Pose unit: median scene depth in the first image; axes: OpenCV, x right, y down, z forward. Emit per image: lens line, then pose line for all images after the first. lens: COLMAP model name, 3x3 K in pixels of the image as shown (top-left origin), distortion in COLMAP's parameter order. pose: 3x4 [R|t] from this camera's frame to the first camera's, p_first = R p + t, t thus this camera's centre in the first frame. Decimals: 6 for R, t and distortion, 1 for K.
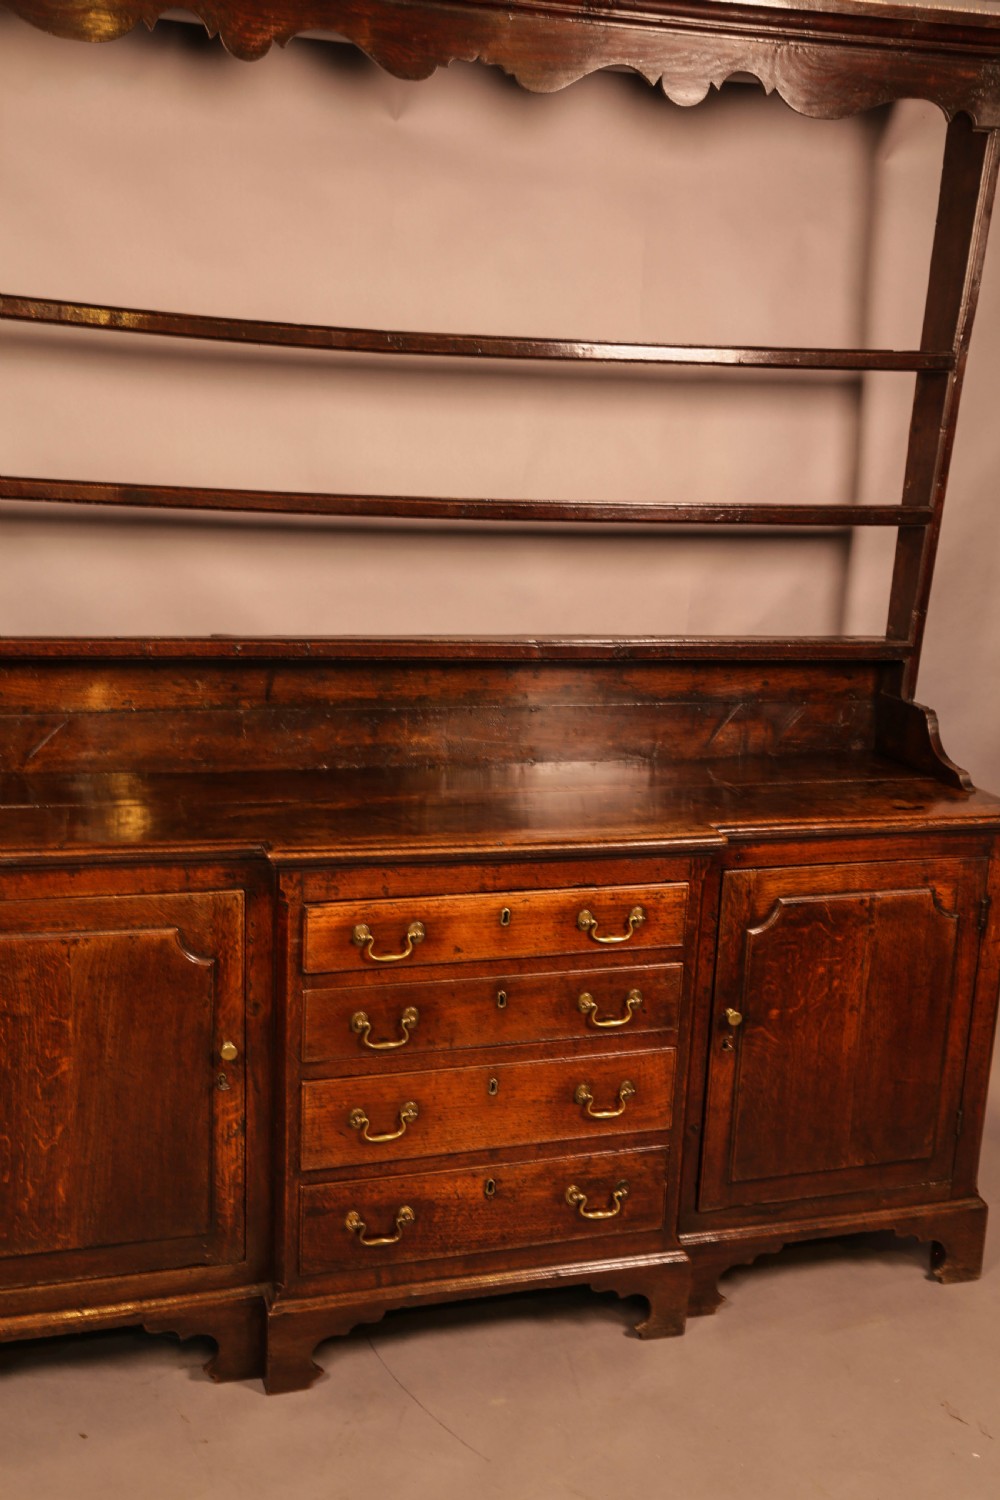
lens RADIAL K [[1554.3, 0, 499.5], [0, 1554.3, 758.9], [0, 0, 1]] dist [0.003100, 0.127194]
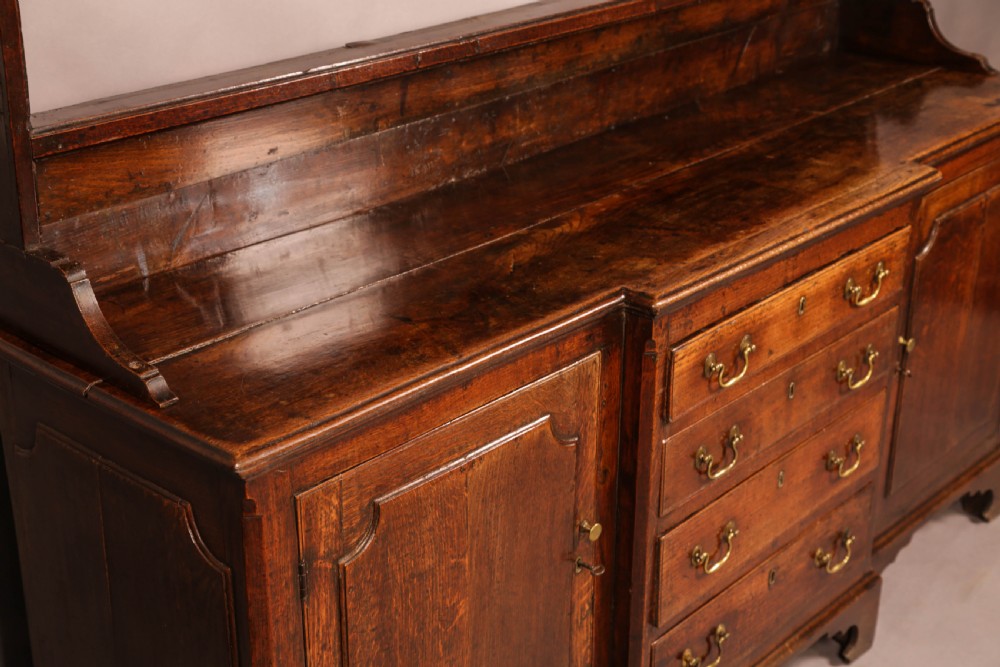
lens RADIAL K [[1479.3, 0, 500.0], [0, 1479.3, 333.5], [0, 0, 1]] dist [0.153916, 0.079006]
pose [[0.857428, -0.247046, 0.451425, -0.542001], [0.149055, 0.958853, 0.241628, -0.121013], [-0.492543, -0.139892, 0.858971, 0.313453]]
